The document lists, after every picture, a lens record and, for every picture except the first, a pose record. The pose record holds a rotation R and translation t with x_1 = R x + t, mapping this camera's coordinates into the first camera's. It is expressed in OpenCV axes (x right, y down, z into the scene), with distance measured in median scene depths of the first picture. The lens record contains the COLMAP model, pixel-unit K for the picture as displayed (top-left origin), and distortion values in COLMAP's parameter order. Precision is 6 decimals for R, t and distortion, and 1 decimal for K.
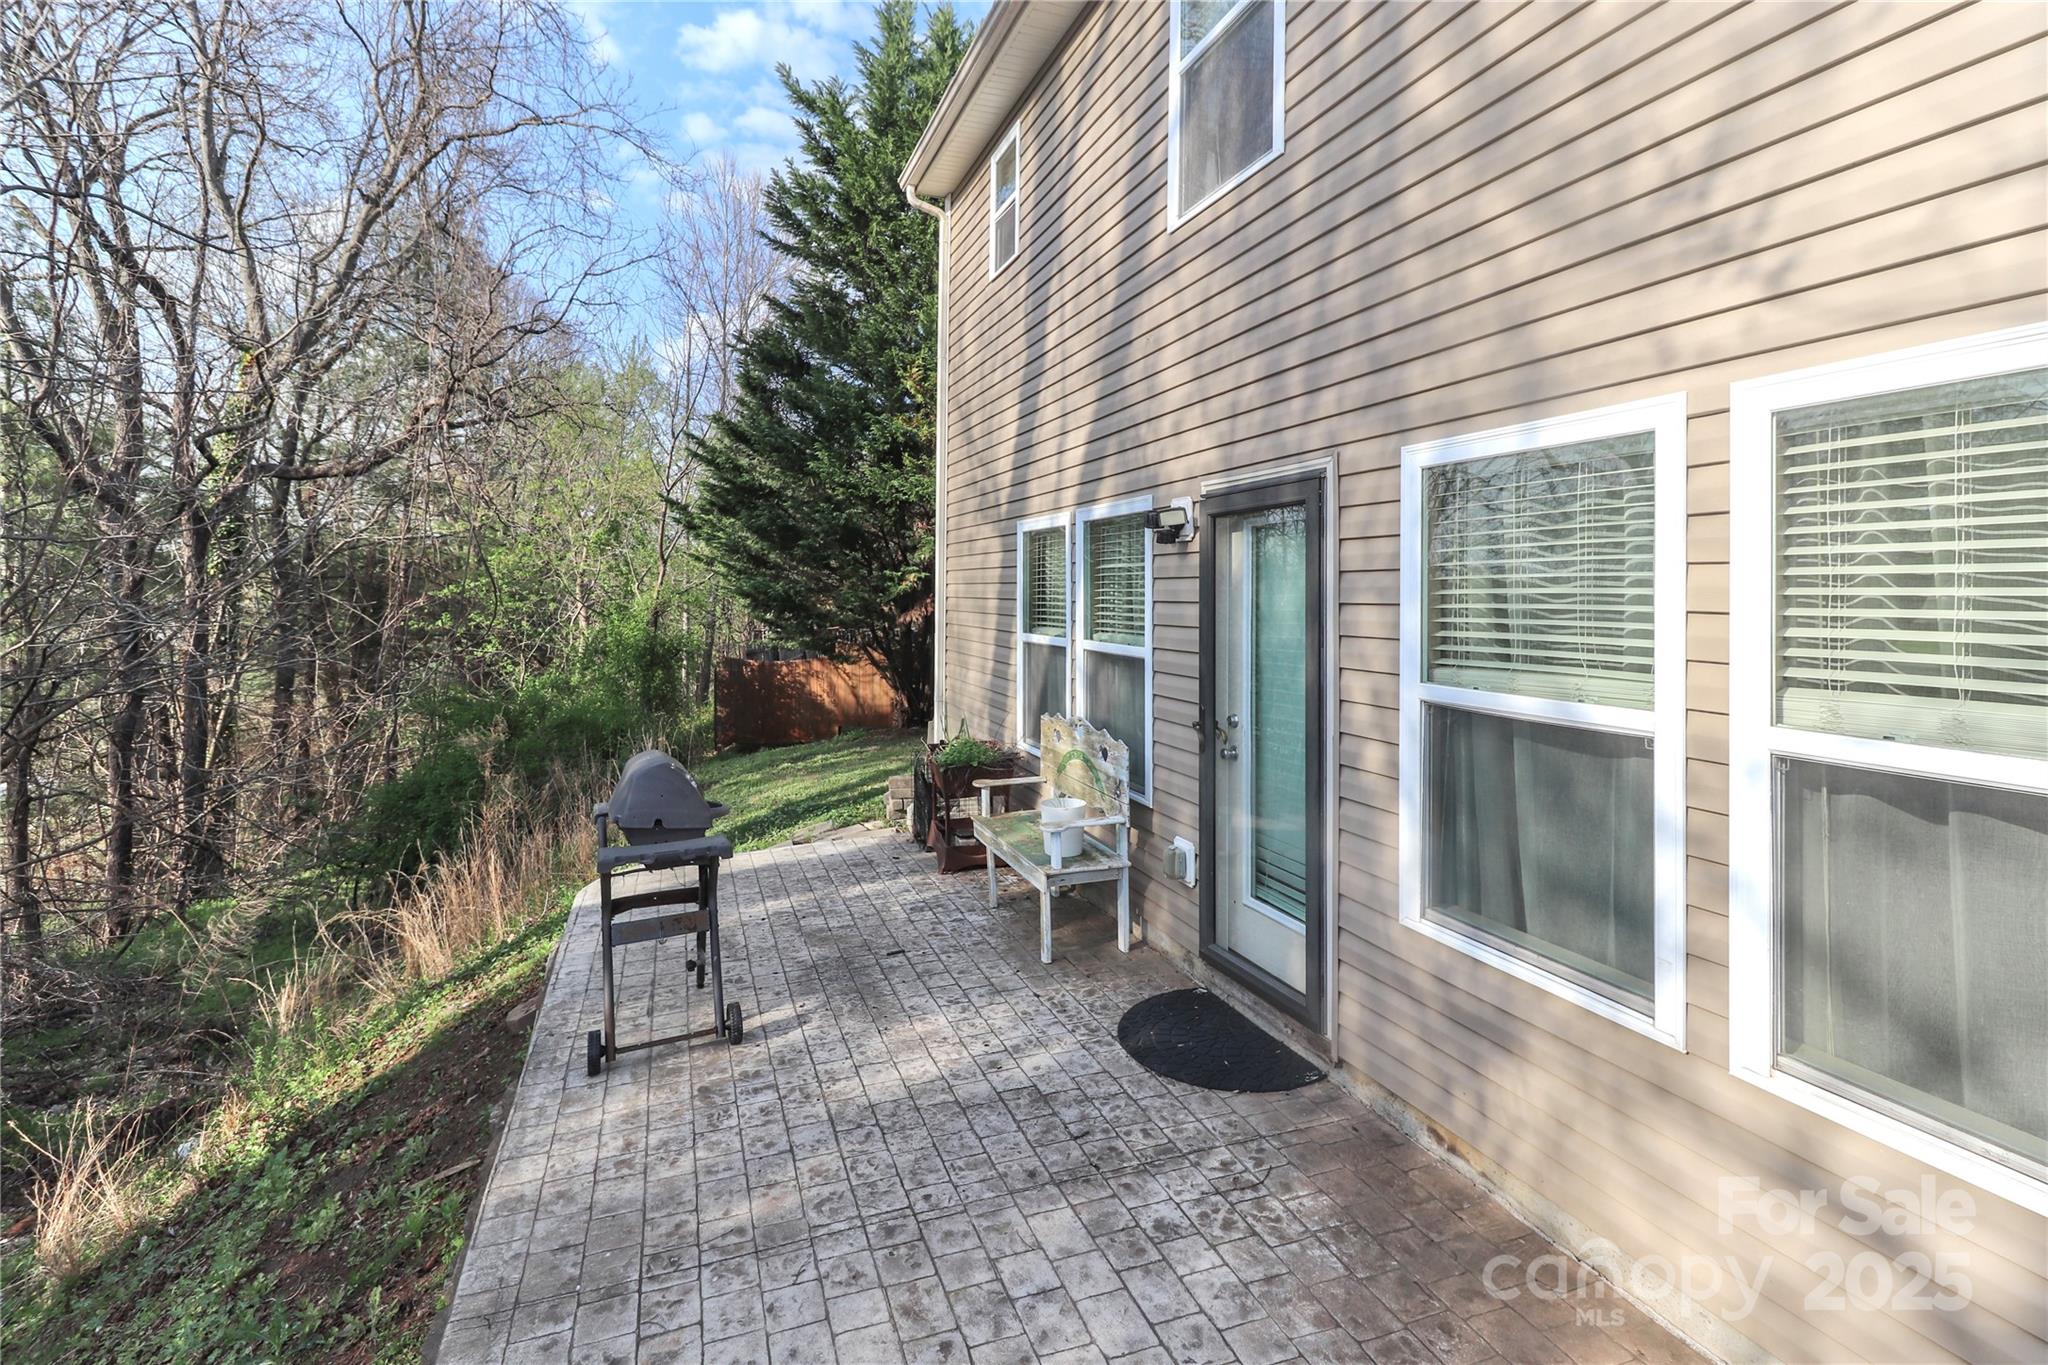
lens RADIAL K [[975.2, 0, 1024.2], [0, 975.2, 595.3], [0, 0, 1]] dist [0.002989, -0.011100]
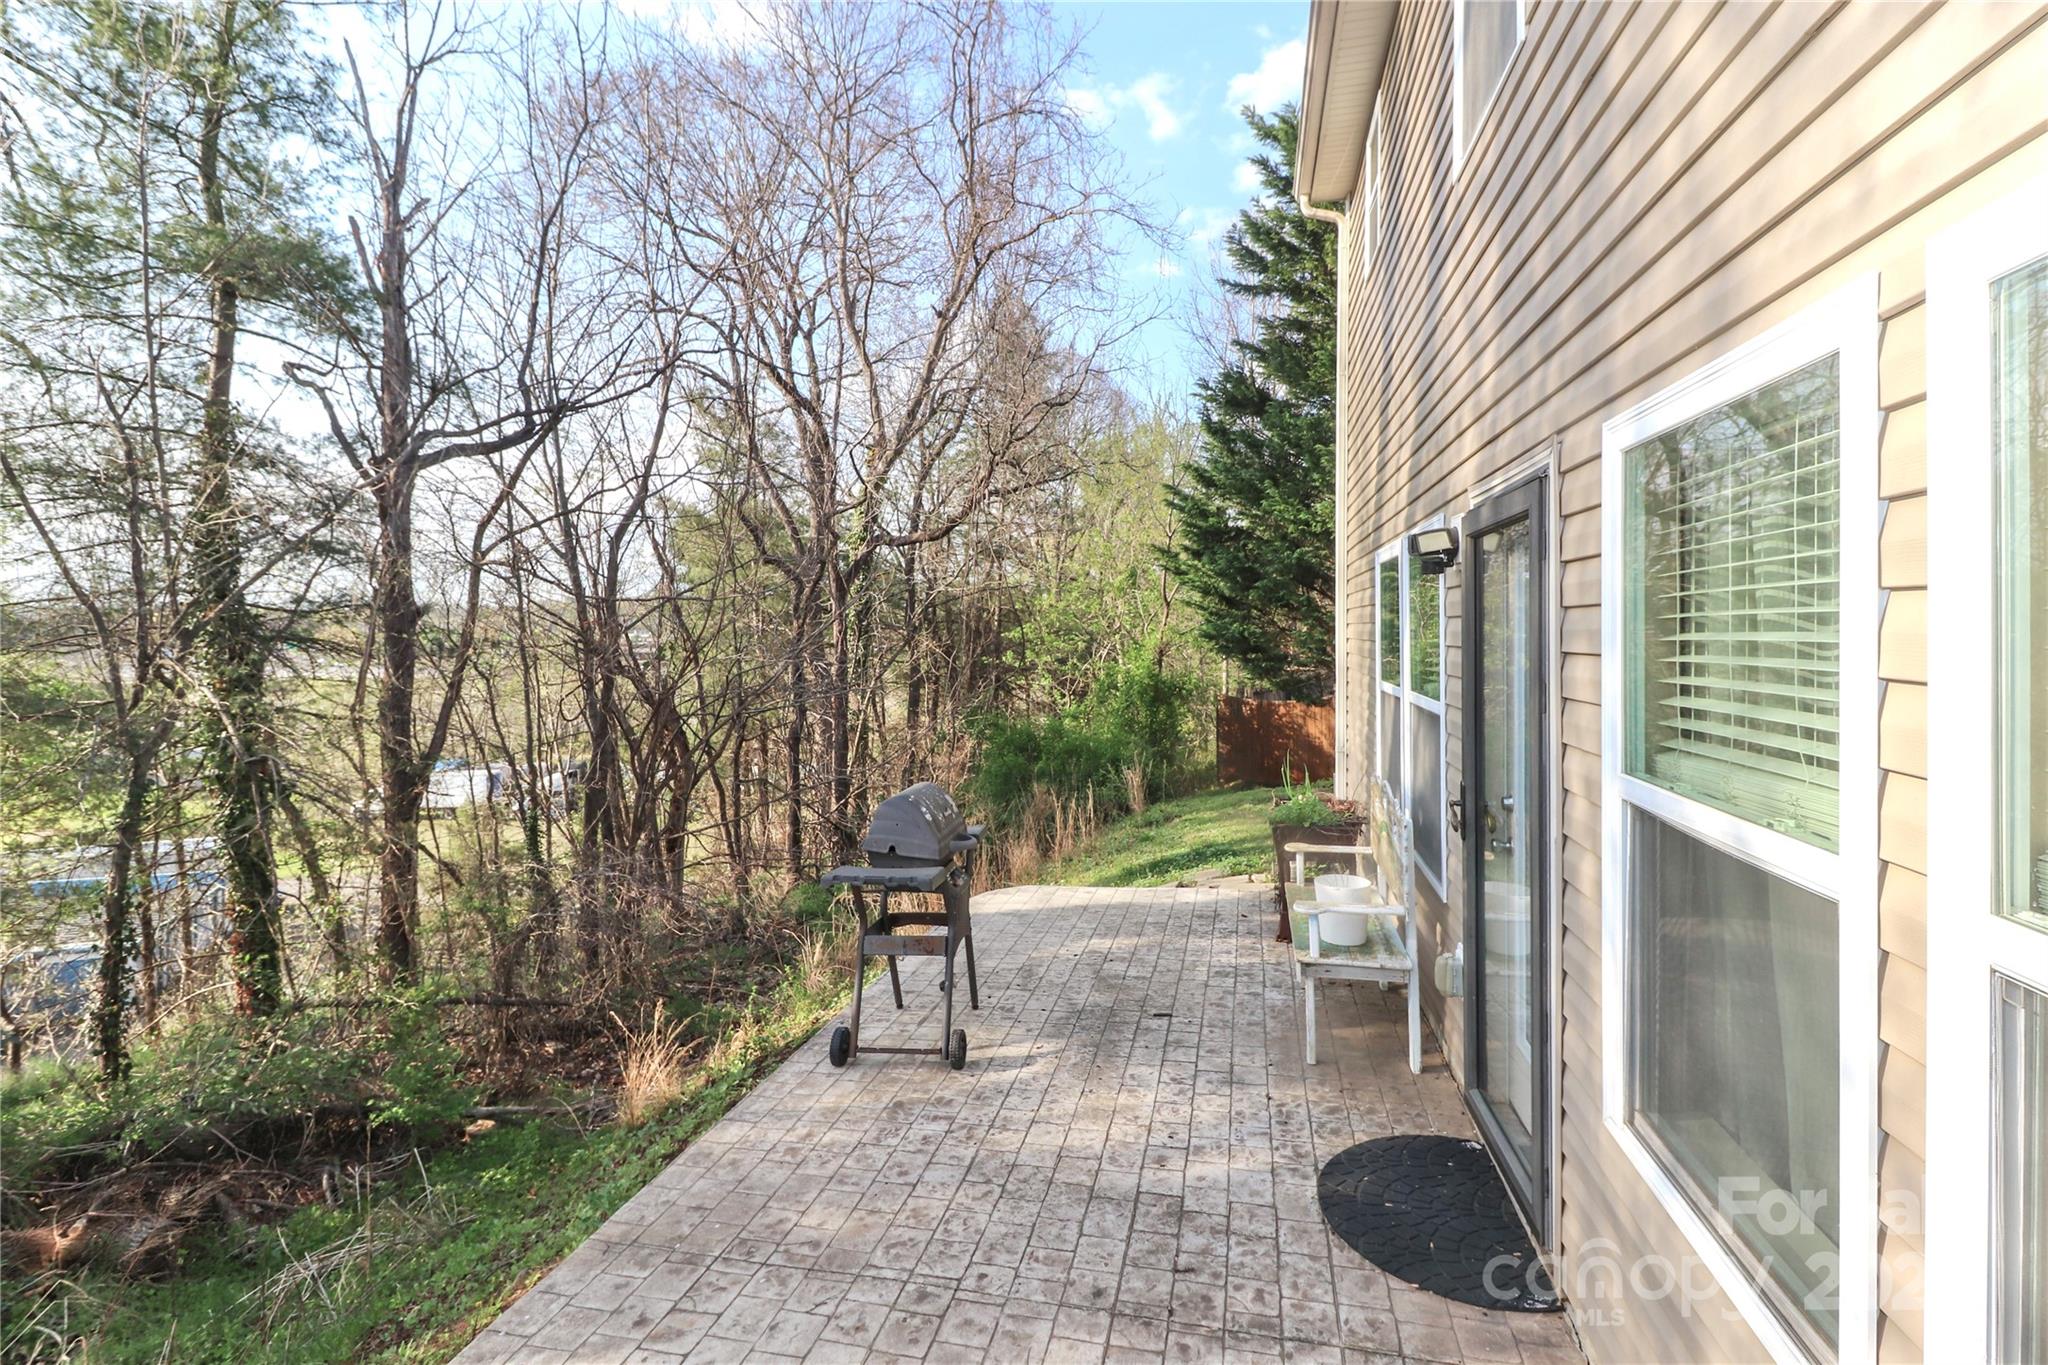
lens RADIAL K [[958.9, 0, 1024.3], [0, 958.9, 636.2], [0, 0, 1]] dist [-0.003151, -0.000848]
pose [[0.841633, -0.002498, -0.540045, 0.319247], [0.003621, 0.999993, 0.001018, -0.006039], [0.540038, -0.002812, 0.841636, 0.171567]]
